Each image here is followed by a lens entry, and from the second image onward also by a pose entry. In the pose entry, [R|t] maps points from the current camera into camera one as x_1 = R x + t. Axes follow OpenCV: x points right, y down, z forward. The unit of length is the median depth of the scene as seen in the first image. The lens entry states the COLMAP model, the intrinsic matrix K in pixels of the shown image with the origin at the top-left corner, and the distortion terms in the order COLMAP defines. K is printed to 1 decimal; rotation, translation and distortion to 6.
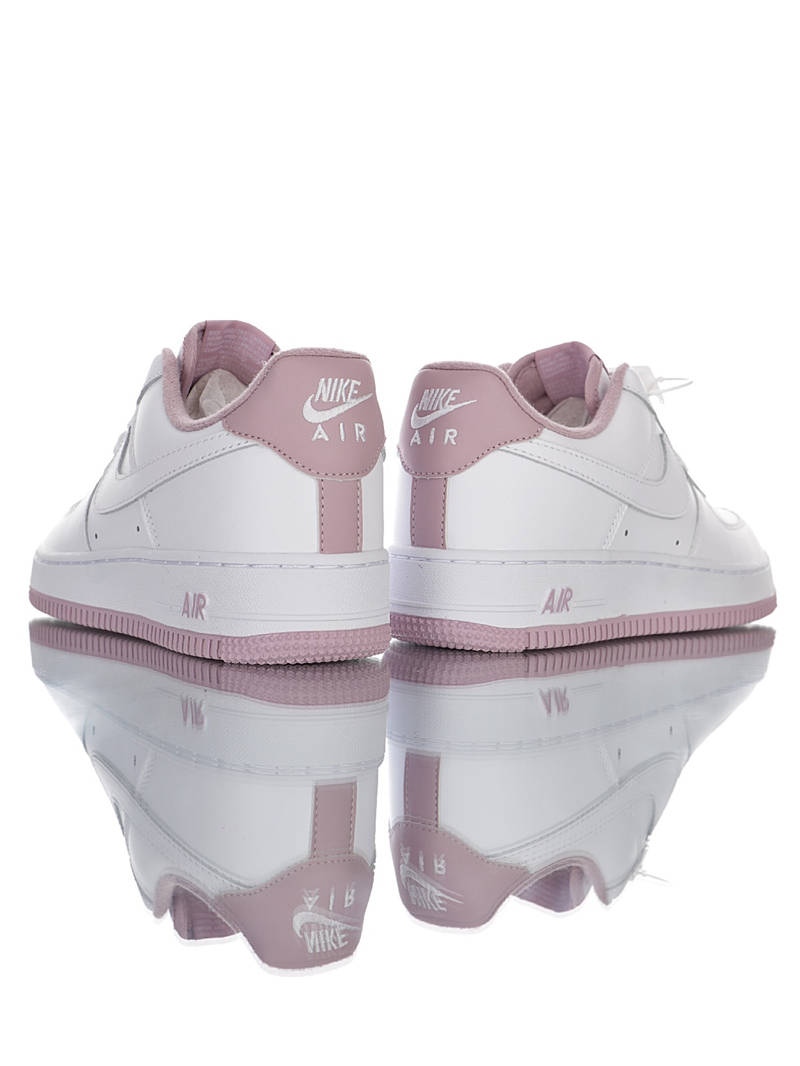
lens RADIAL K [[1238.2, 0, 398.7], [0, 1238.2, 533.7], [0, 0, 1]] dist [0.012274, 0.000000]
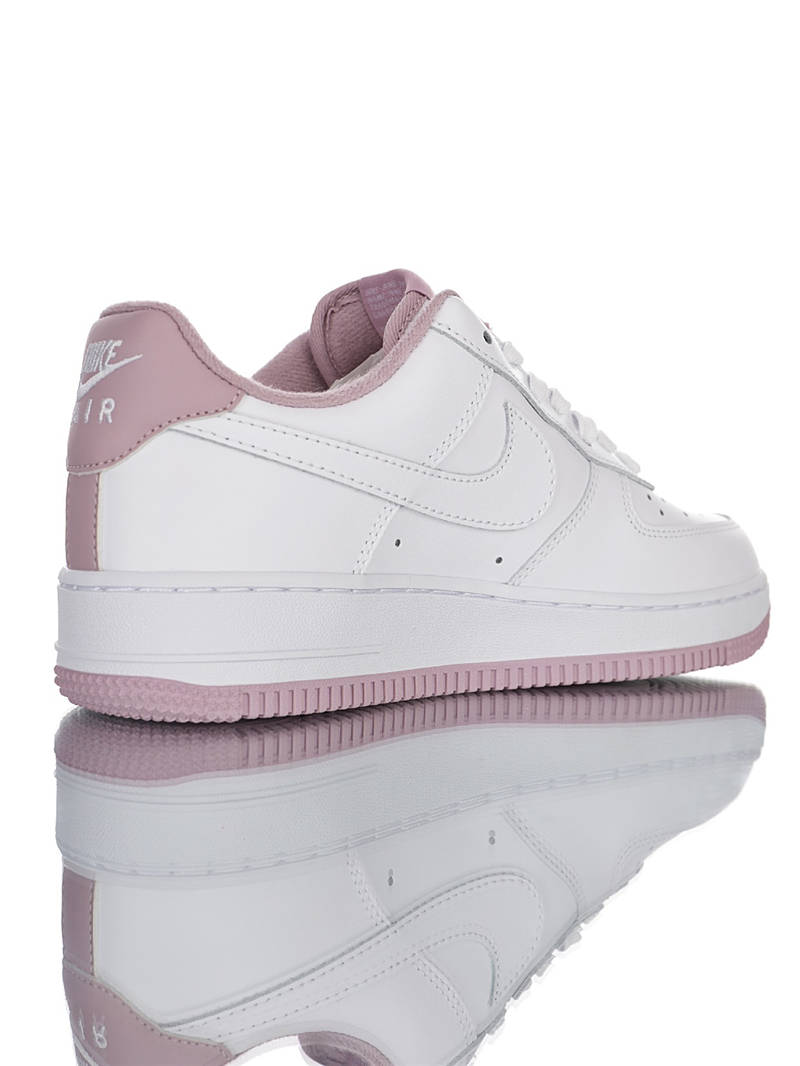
lens RADIAL K [[1384.7, 0, 408.7], [0, 1384.7, 579.9], [0, 0, 1]] dist [0.149907, 0.000000]
pose [[0.967581, -0.010282, -0.252353, 0.394141], [0.022680, 0.998672, 0.046269, -0.017126], [0.251542, -0.050492, 0.966528, 0.289830]]
